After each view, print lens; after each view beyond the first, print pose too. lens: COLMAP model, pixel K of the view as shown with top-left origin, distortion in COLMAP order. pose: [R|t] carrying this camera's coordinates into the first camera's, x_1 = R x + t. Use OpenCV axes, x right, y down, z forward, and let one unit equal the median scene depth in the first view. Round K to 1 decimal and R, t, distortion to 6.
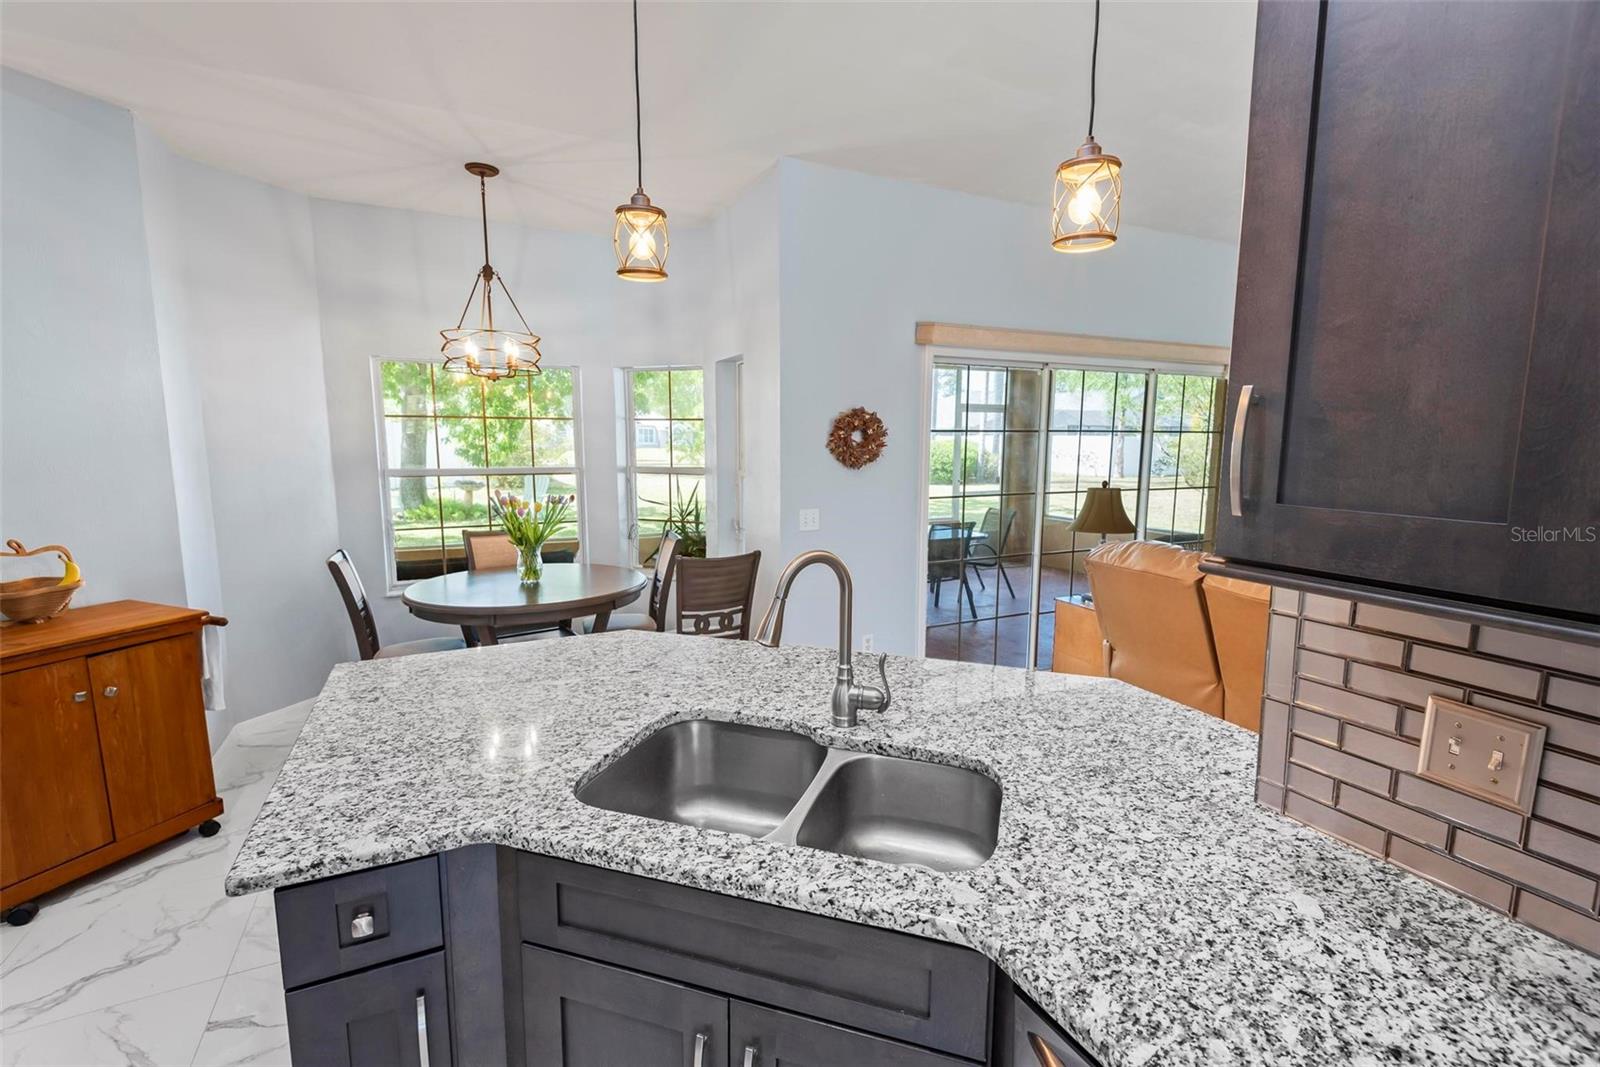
lens RADIAL K [[725.0, 0, 811.6], [0, 725.0, 537.3], [0, 0, 1]] dist [0.026983, -0.018242]
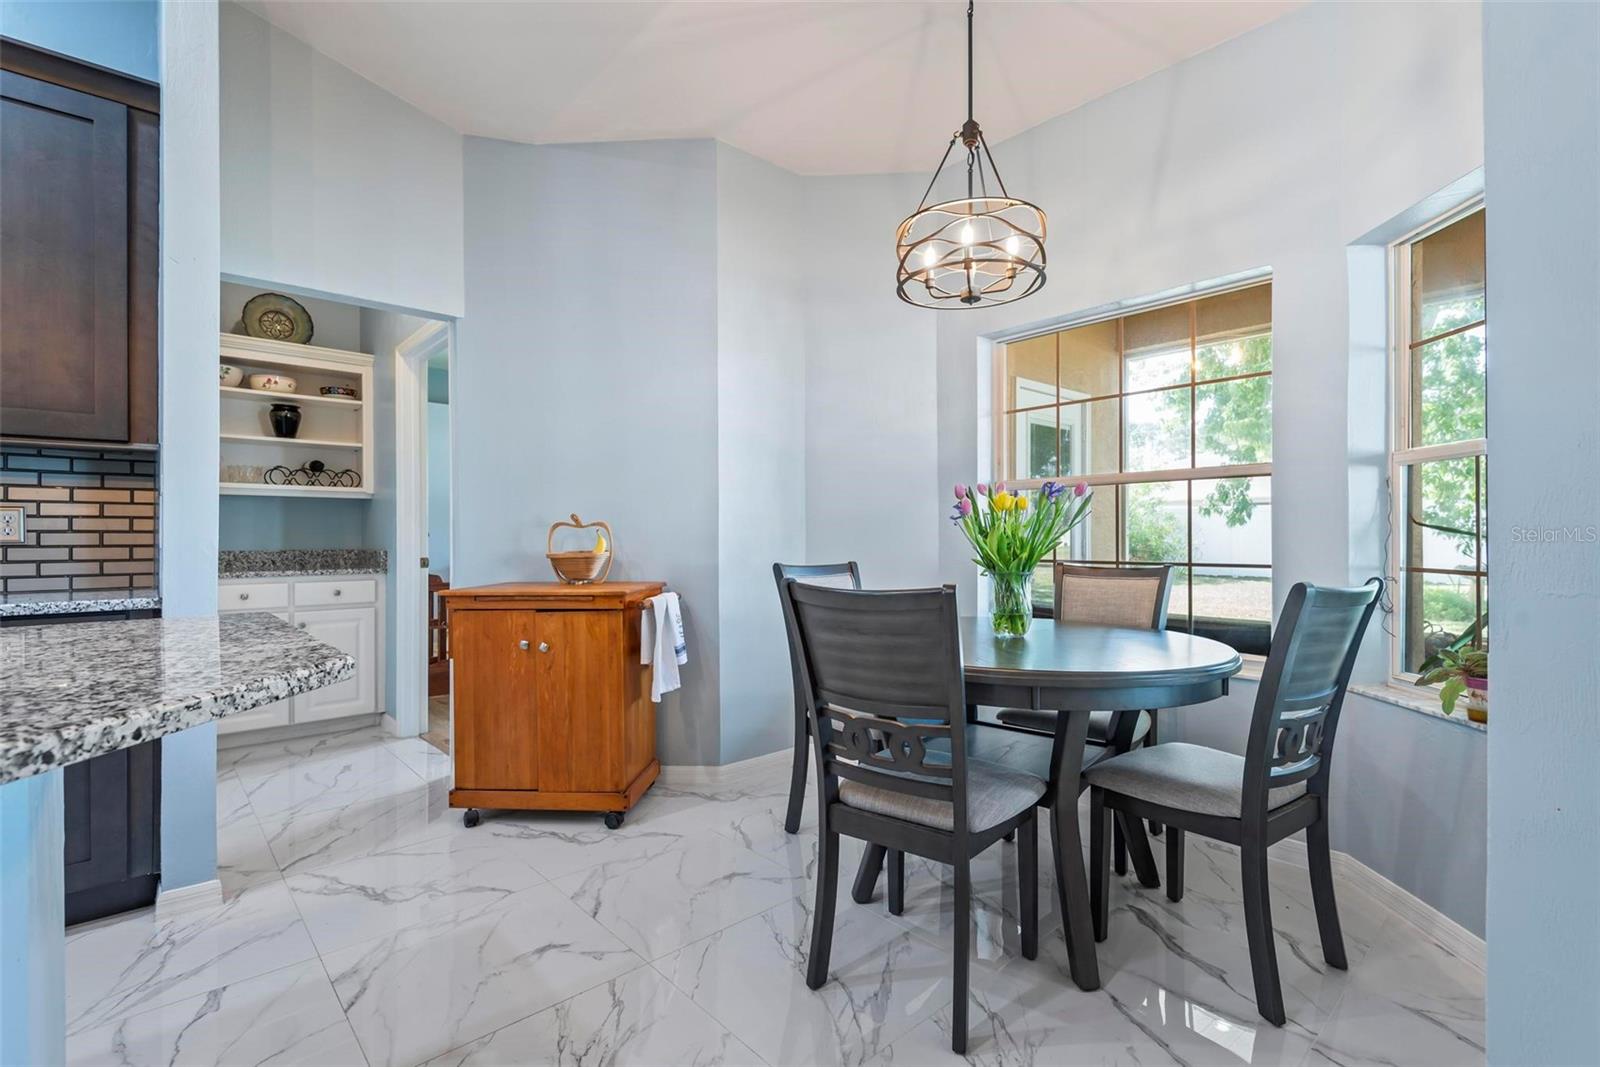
lens RADIAL K [[725.0, 0, 807.1], [0, 725.0, 541.8], [0, 0, 1]] dist [0.026983, -0.018242]
pose [[0.268267, -0.001492, -0.963344, 0.194052], [-0.125630, 0.991405, -0.036520, 0.047409], [0.955118, 0.130822, 0.265773, 1.111878]]
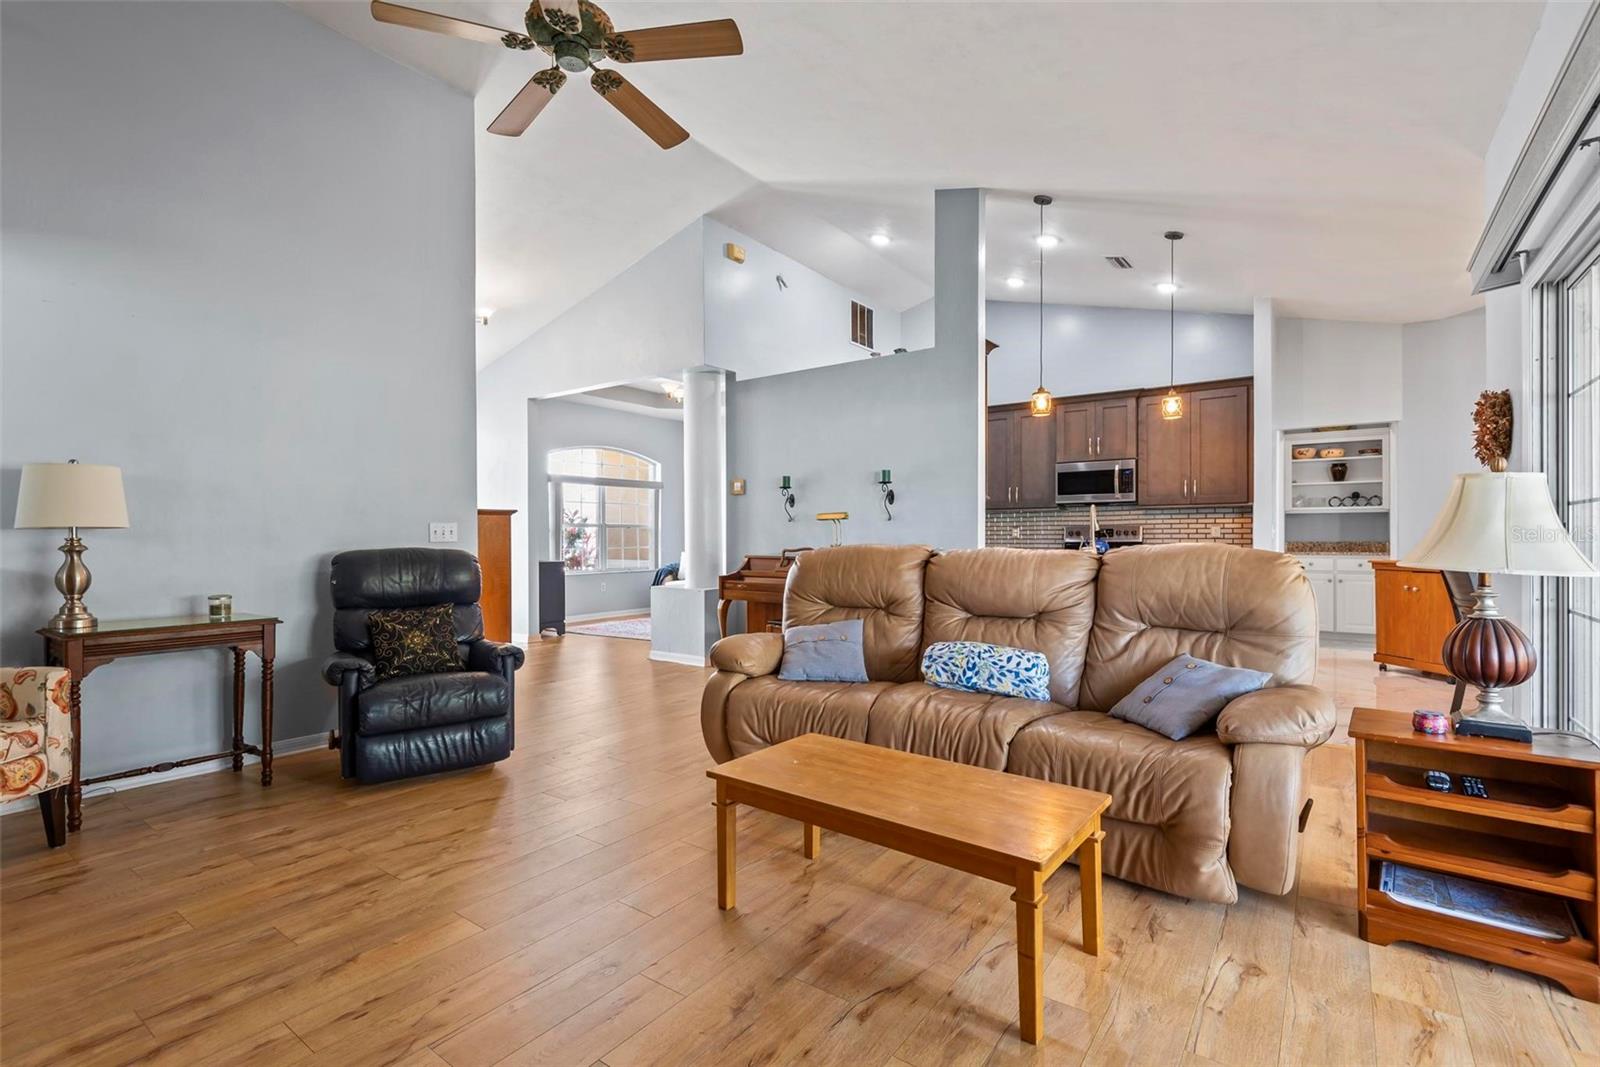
lens RADIAL K [[725.0, 0, 805.5], [0, 725.0, 538.4], [0, 0, 1]] dist [0.026983, -0.018242]
pose [[-0.888001, -0.002516, -0.459834, 1.795485], [-0.064969, 0.990641, 0.120043, -0.094354], [0.455228, 0.136473, -0.879854, 2.187763]]
